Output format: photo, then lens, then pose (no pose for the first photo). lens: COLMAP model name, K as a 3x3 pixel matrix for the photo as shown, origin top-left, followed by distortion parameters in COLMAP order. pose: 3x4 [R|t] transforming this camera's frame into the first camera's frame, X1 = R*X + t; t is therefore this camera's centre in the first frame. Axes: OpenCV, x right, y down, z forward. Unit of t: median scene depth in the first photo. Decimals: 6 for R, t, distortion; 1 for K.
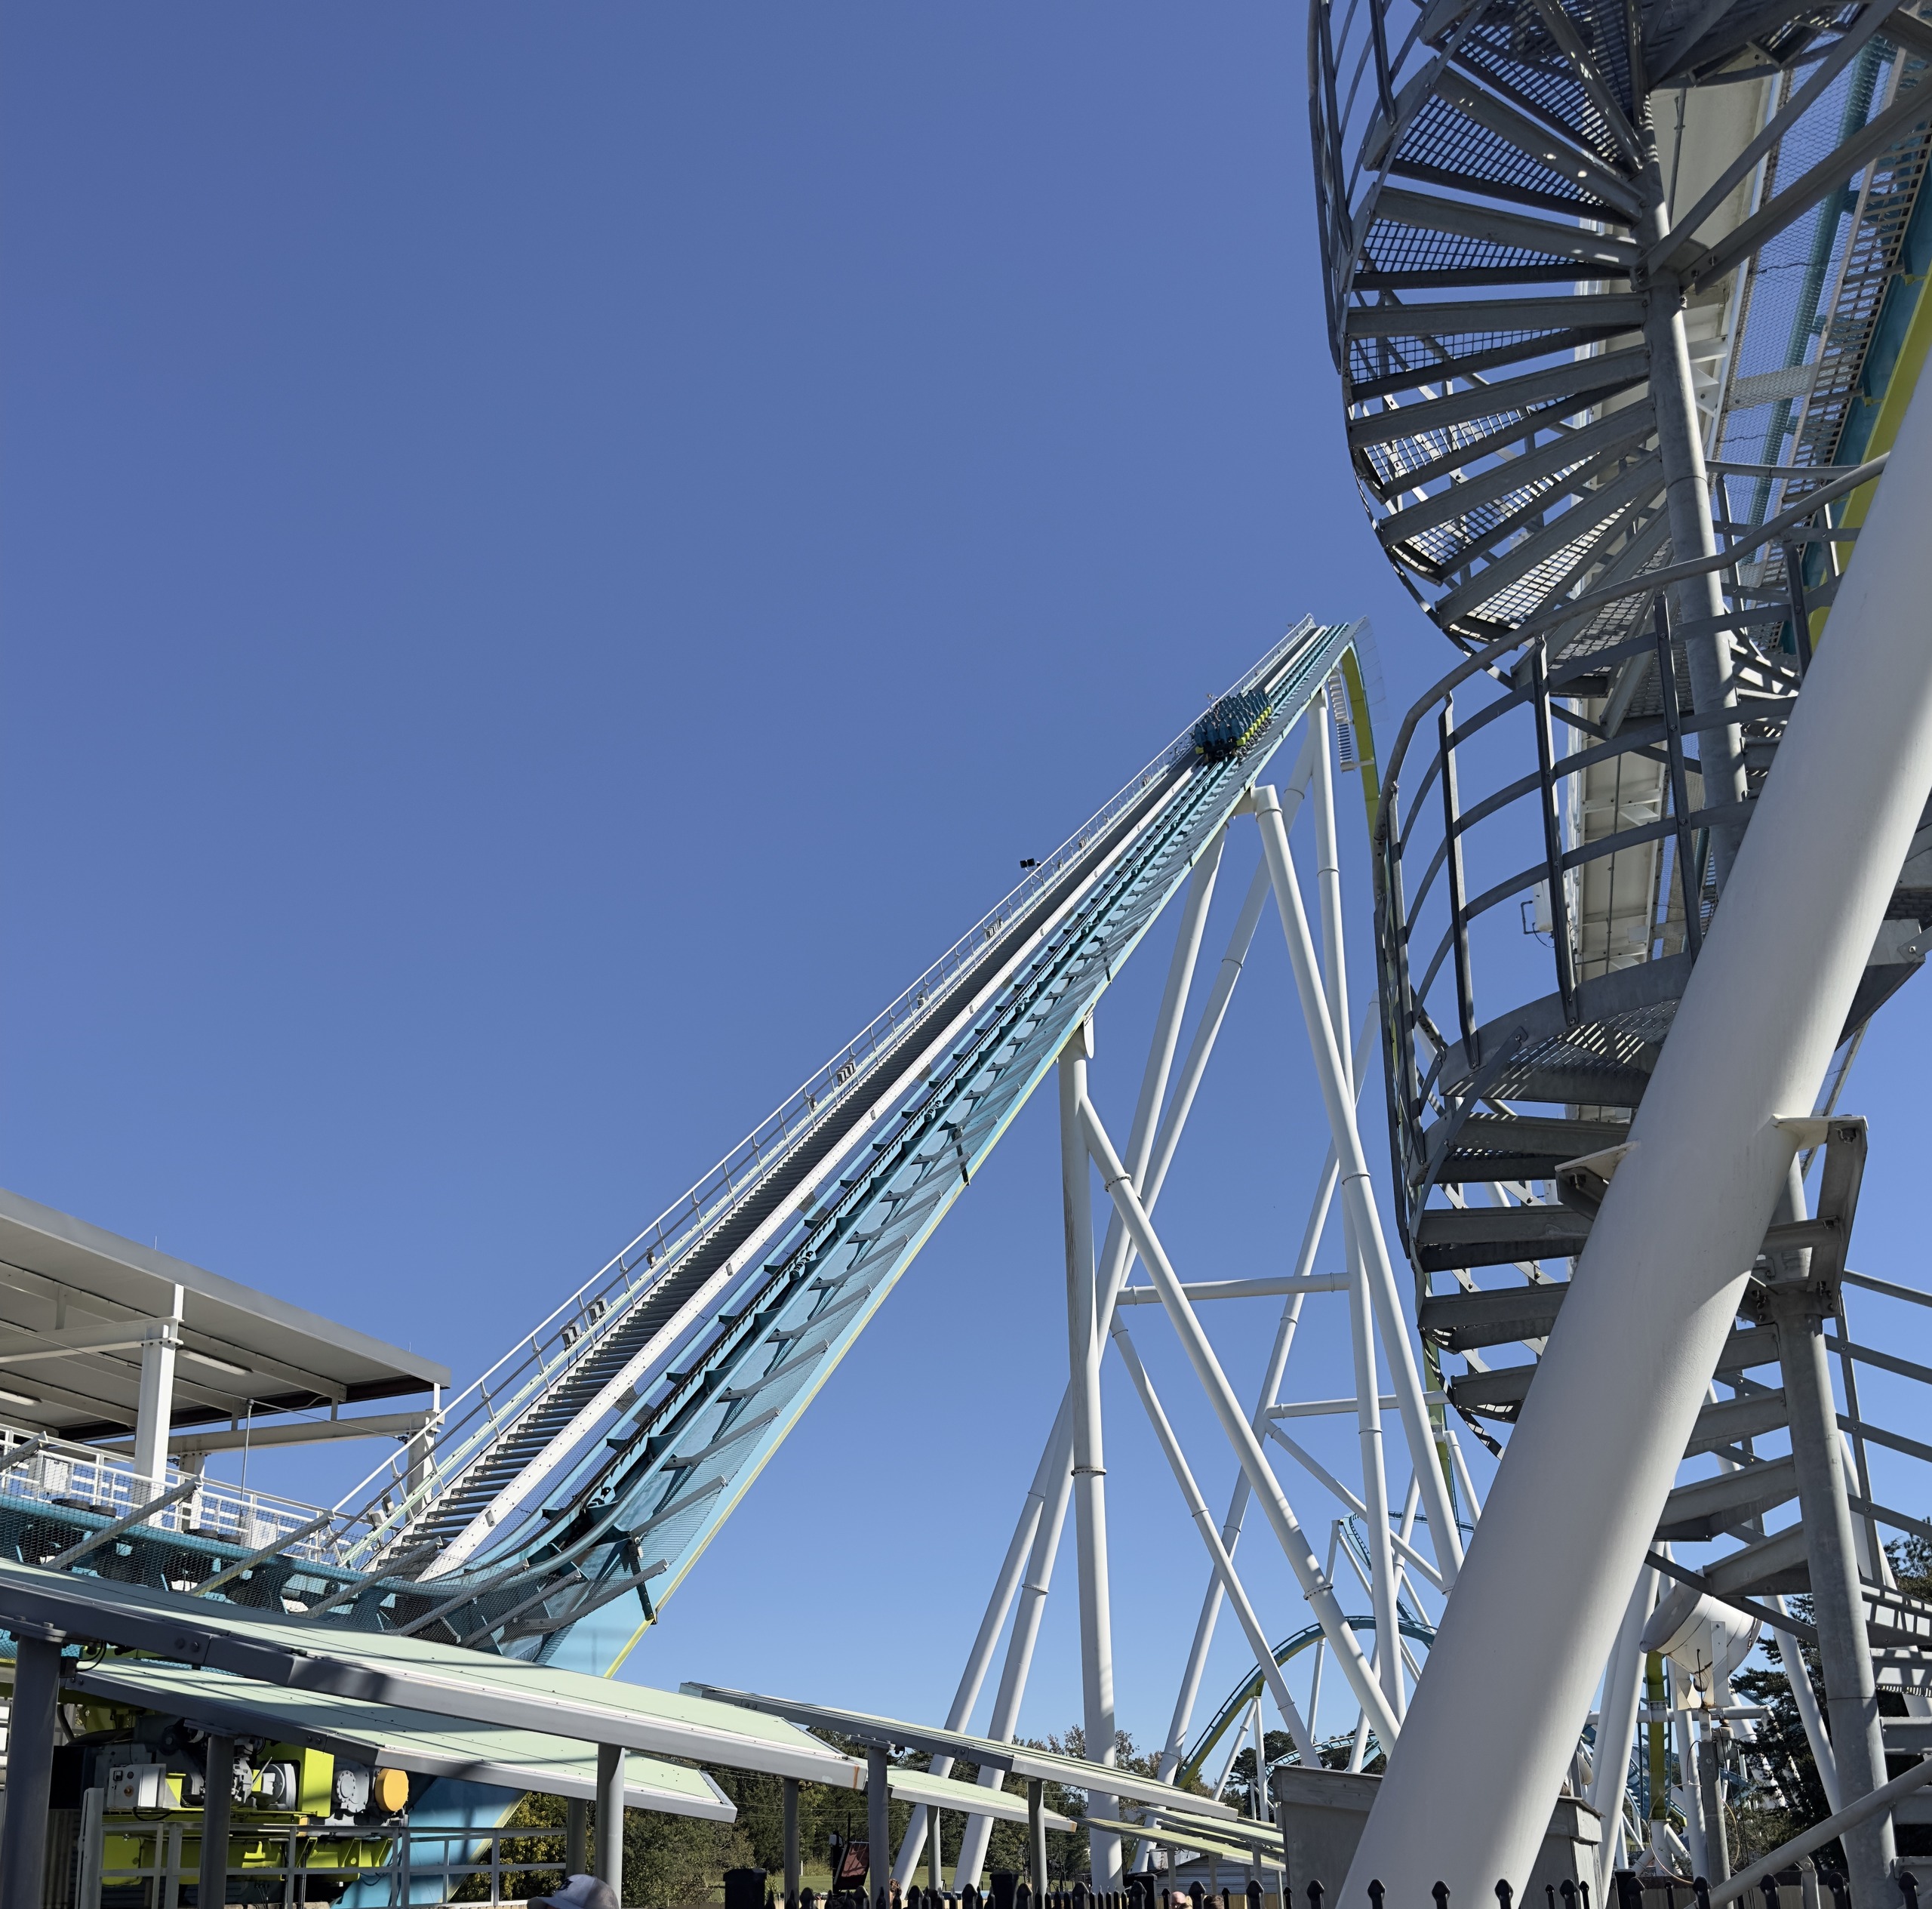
lens RADIAL K [[2126.4, 0, 958.1], [0, 2126.4, 1290.2], [0, 0, 1]] dist [0.104909, -0.375705]
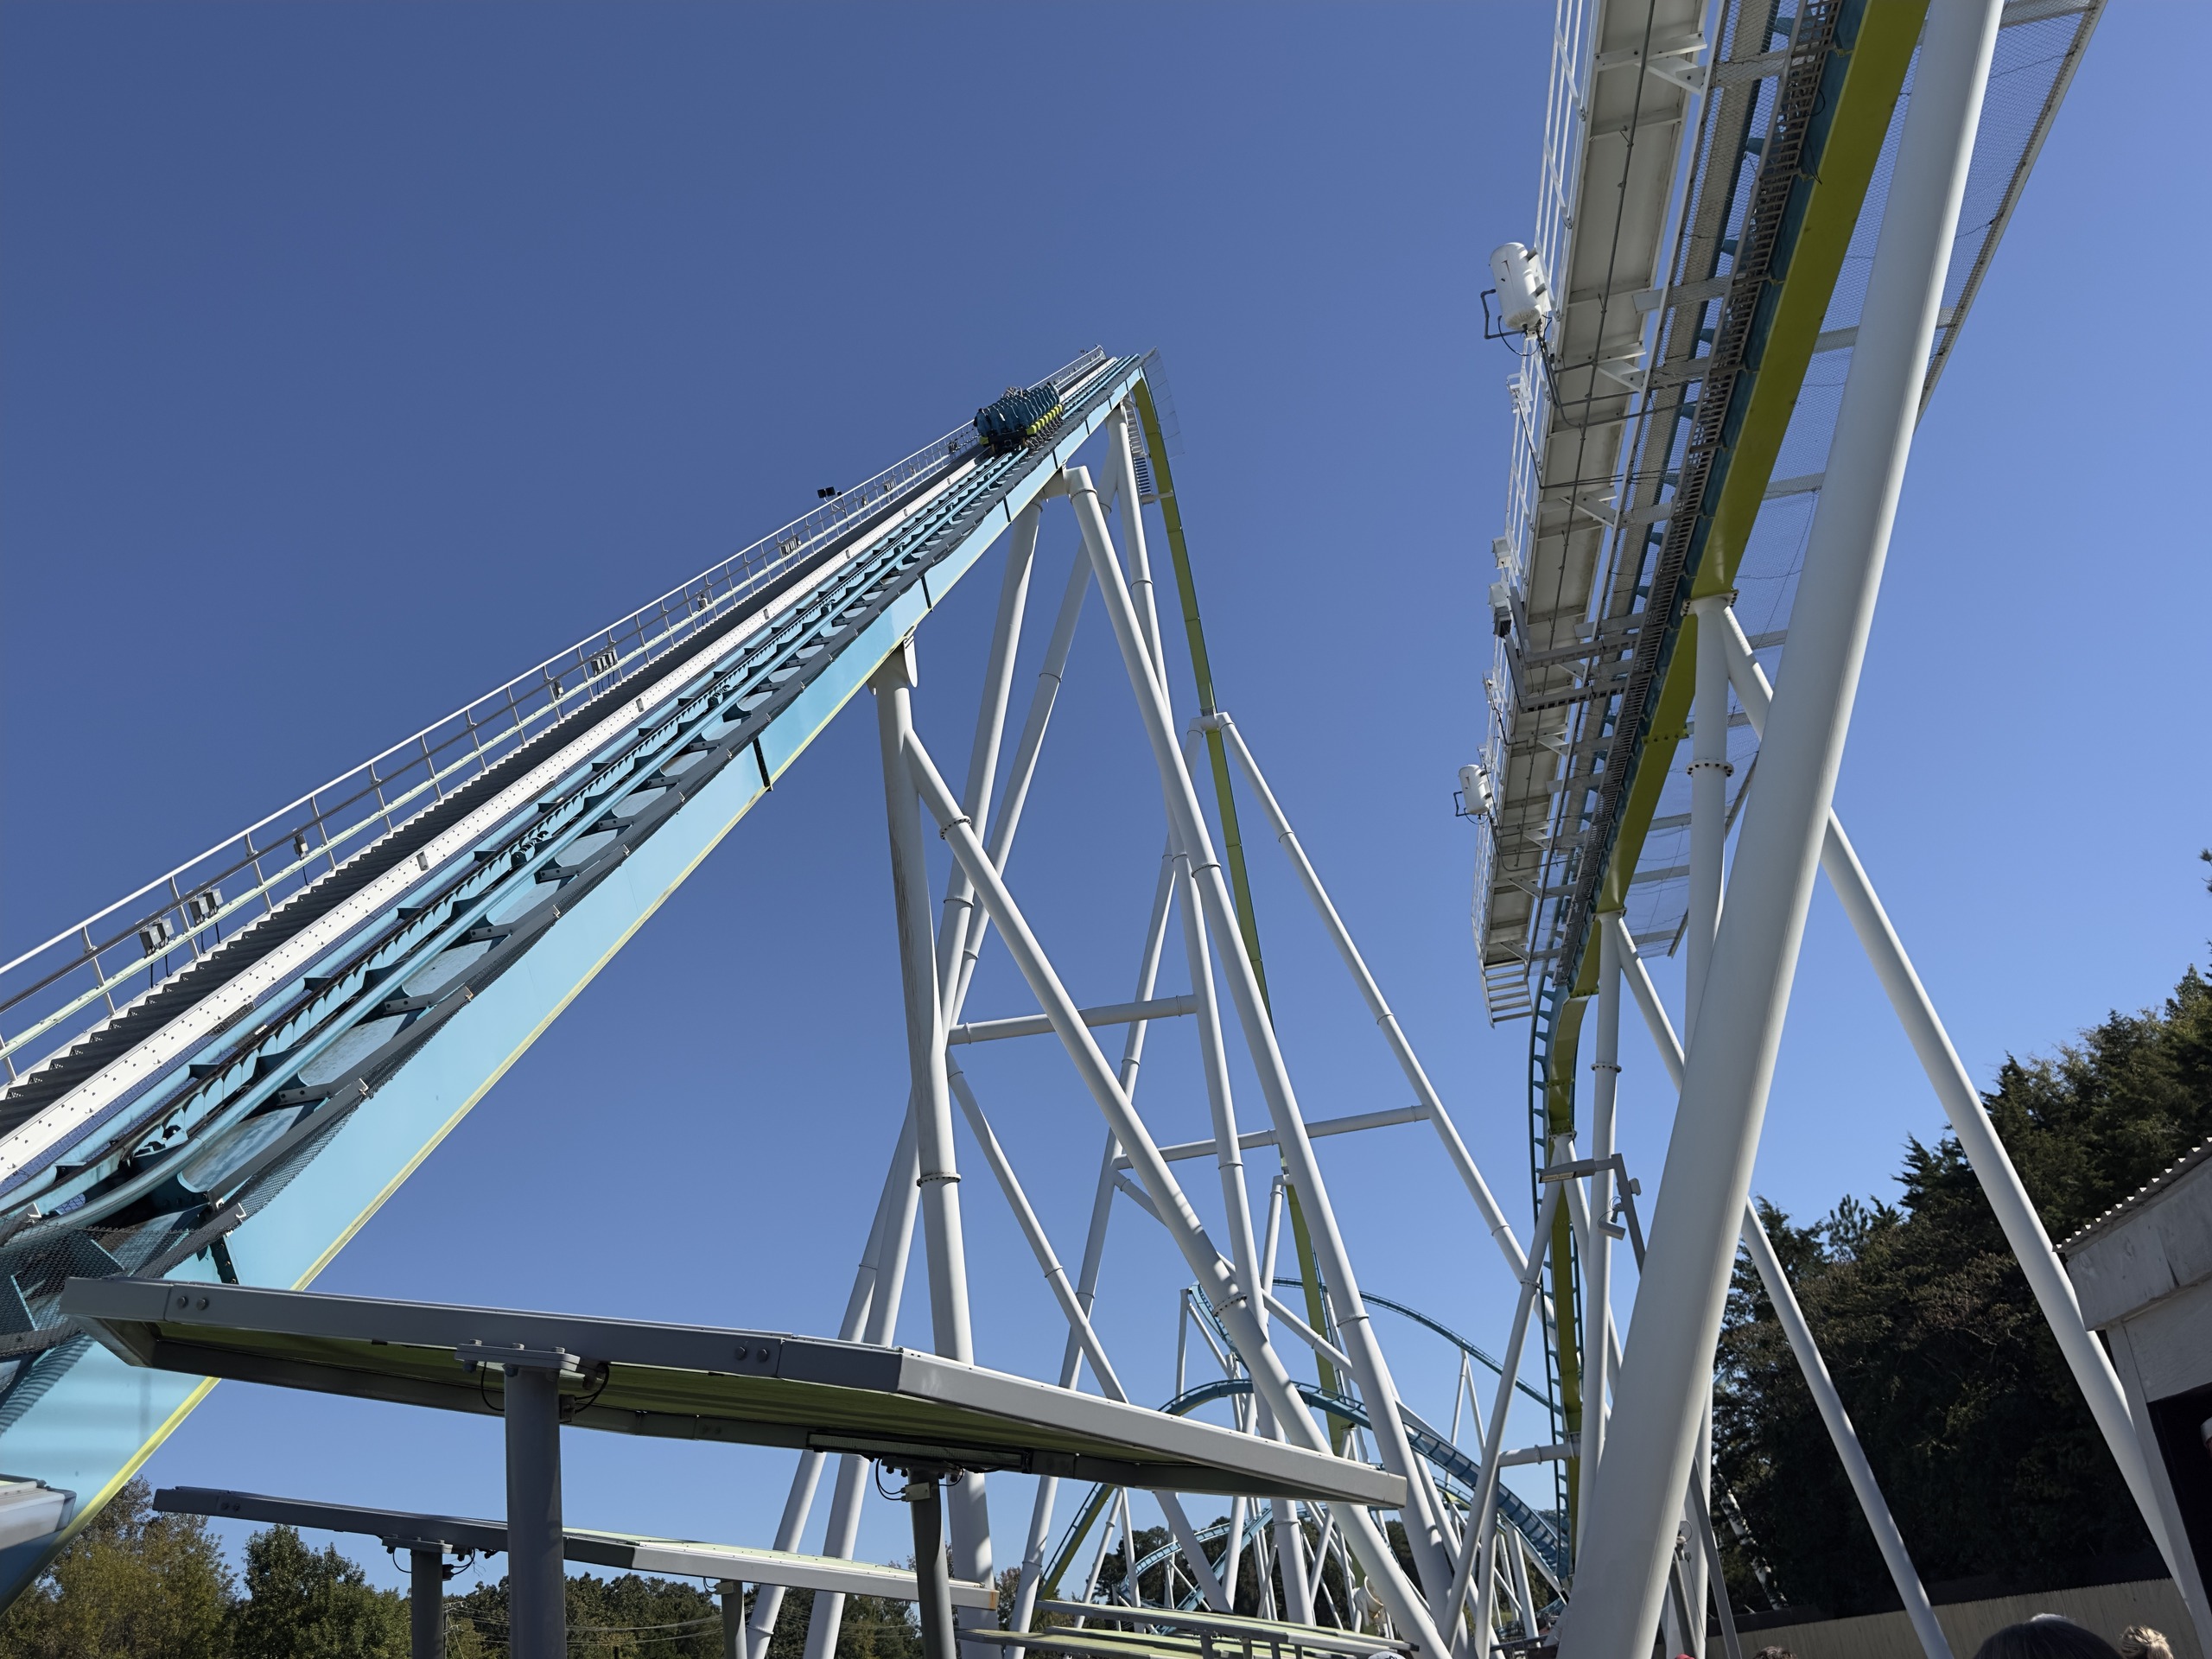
lens RADIAL K [[2002.9, 0, 1123.8], [0, 2002.9, 834.2], [0, 0, 1]] dist [0.169943, -0.346747]
pose [[0.984428, -0.031004, 0.173032, 0.005640], [0.055242, 0.989019, -0.137076, 0.093566], [-0.166882, 0.144501, 0.975331, 0.325656]]
